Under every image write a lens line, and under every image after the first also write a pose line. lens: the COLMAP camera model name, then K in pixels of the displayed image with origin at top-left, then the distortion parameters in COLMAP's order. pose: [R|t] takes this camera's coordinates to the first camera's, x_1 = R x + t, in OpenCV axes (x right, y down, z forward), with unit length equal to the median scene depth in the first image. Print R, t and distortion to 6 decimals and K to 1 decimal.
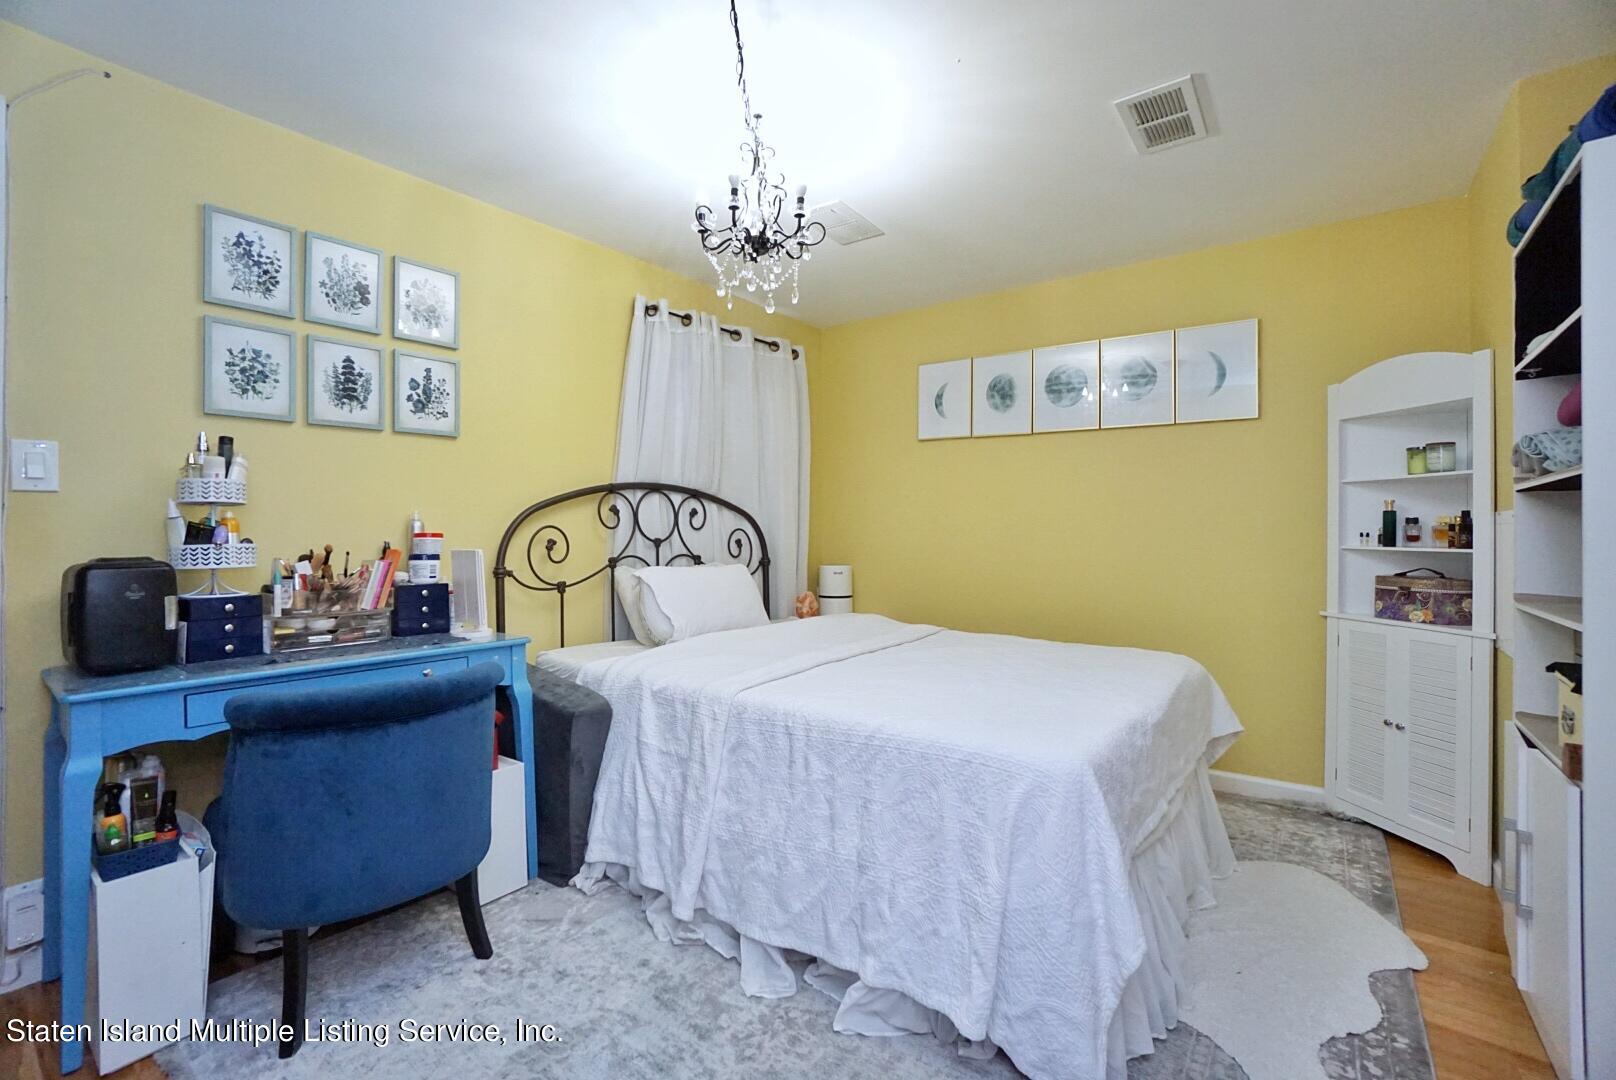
lens RADIAL K [[706.6, 0, 786.3], [0, 706.6, 528.5], [0, 0, 1]] dist [-0.062283, 0.025423]
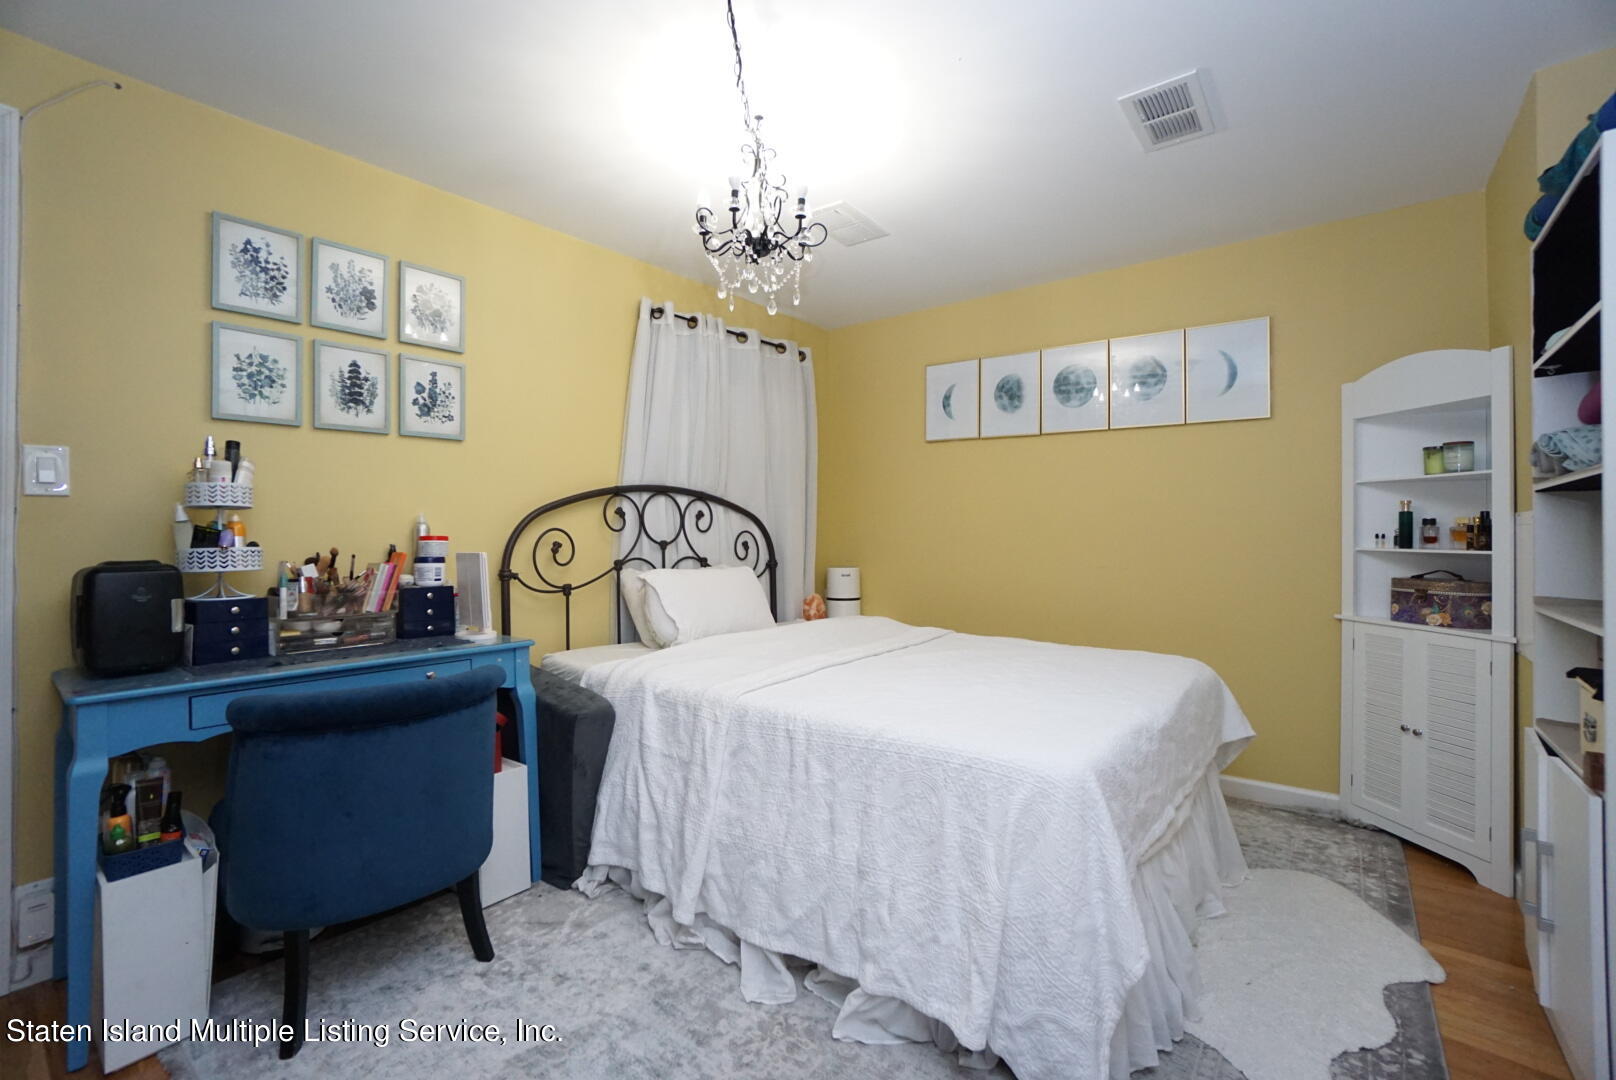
lens RADIAL K [[706.6, 0, 786.3], [0, 706.6, 528.5], [0, 0, 1]] dist [-0.062283, 0.025423]
pose [[0.999805, -0.001797, -0.019645, 0.016974], [0.001745, 0.999995, -0.002705, -0.000853], [0.019650, 0.002670, 0.999803, 0.005183]]
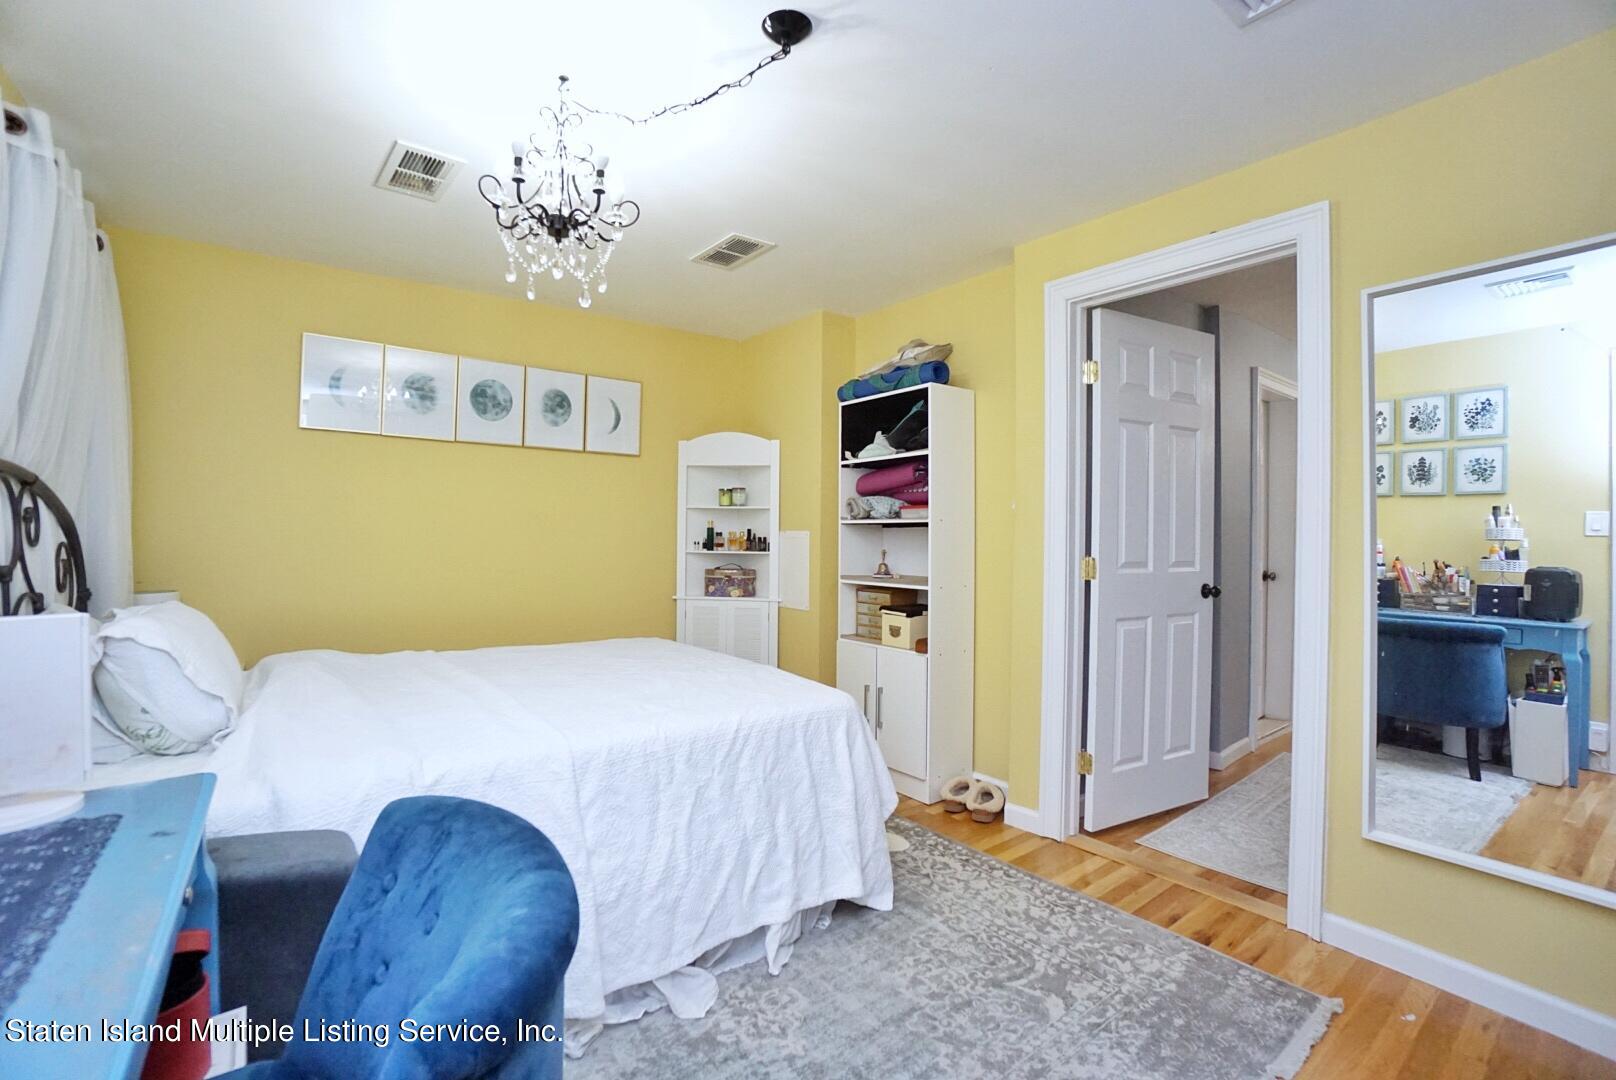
lens RADIAL K [[706.6, 0, 786.3], [0, 706.6, 528.5], [0, 0, 1]] dist [-0.062283, 0.025423]
pose [[0.273284, 0.009494, 0.961886, -0.746485], [-0.007296, 0.999943, -0.007796, -0.014770], [-0.961906, -0.004887, 0.273338, 0.466440]]
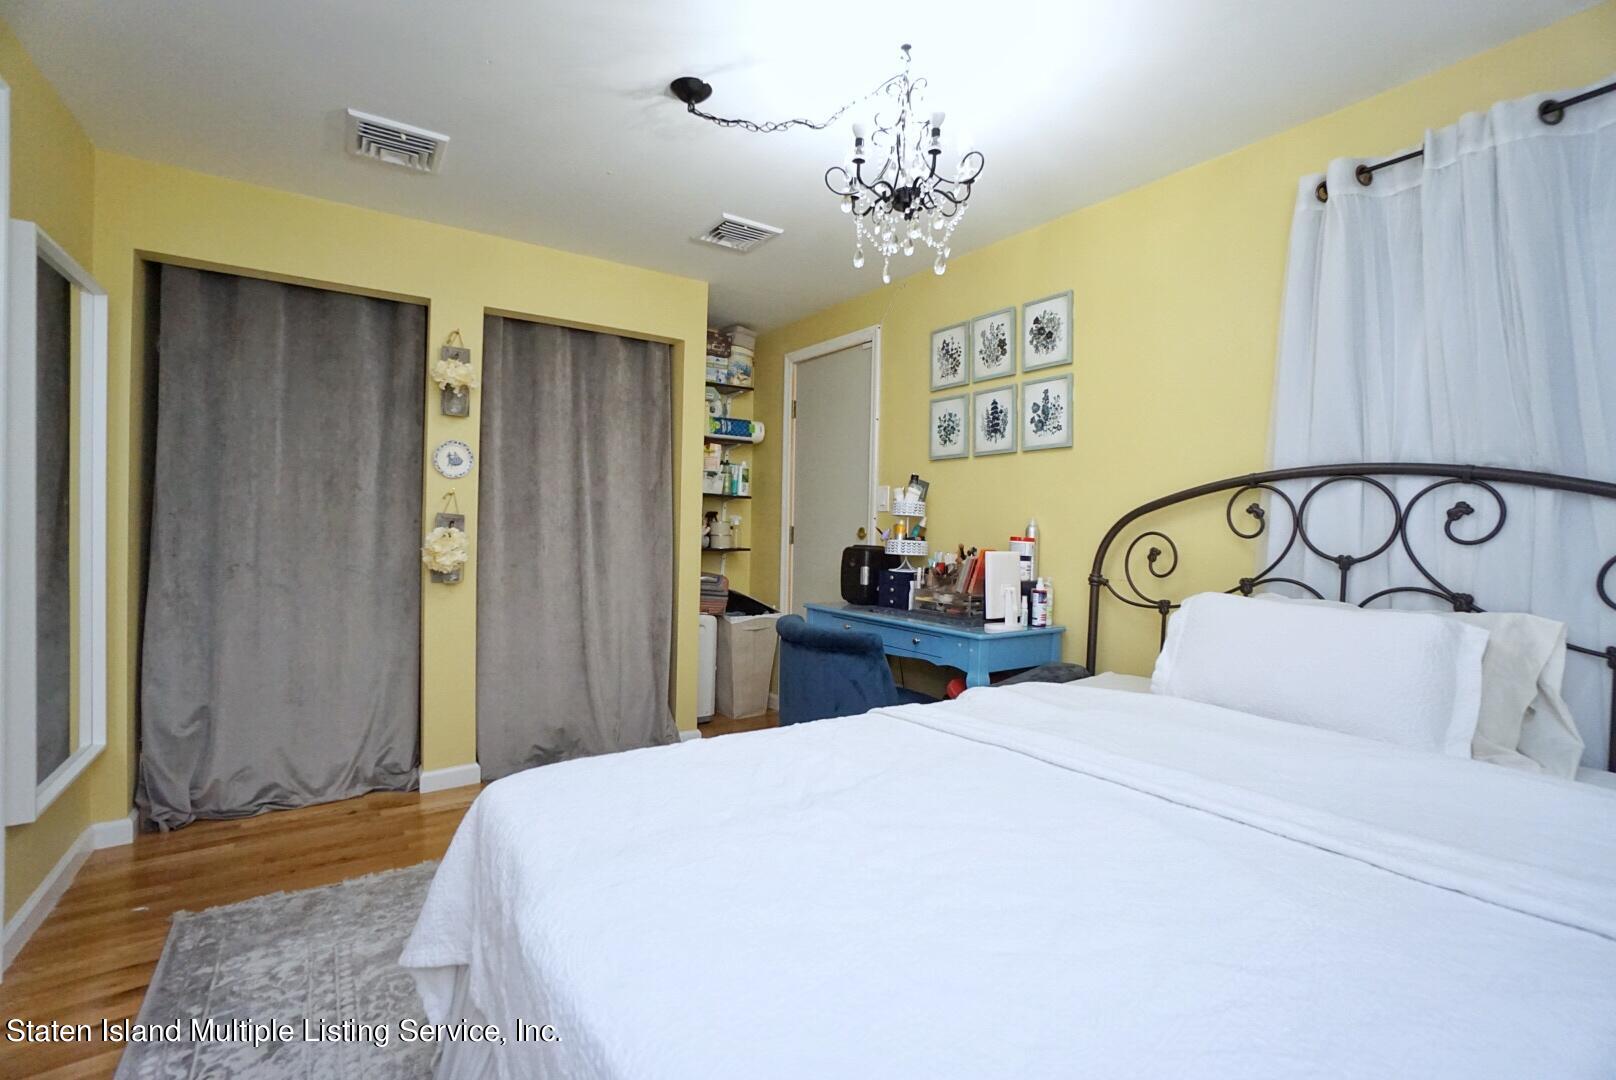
lens RADIAL K [[706.6, 0, 786.3], [0, 706.6, 528.5], [0, 0, 1]] dist [-0.062283, 0.025423]
pose [[-0.295016, -0.001193, -0.955491, 0.811006], [-0.014395, 0.999891, 0.003196, -0.006702], [0.955384, 0.014697, -0.295001, 1.117133]]
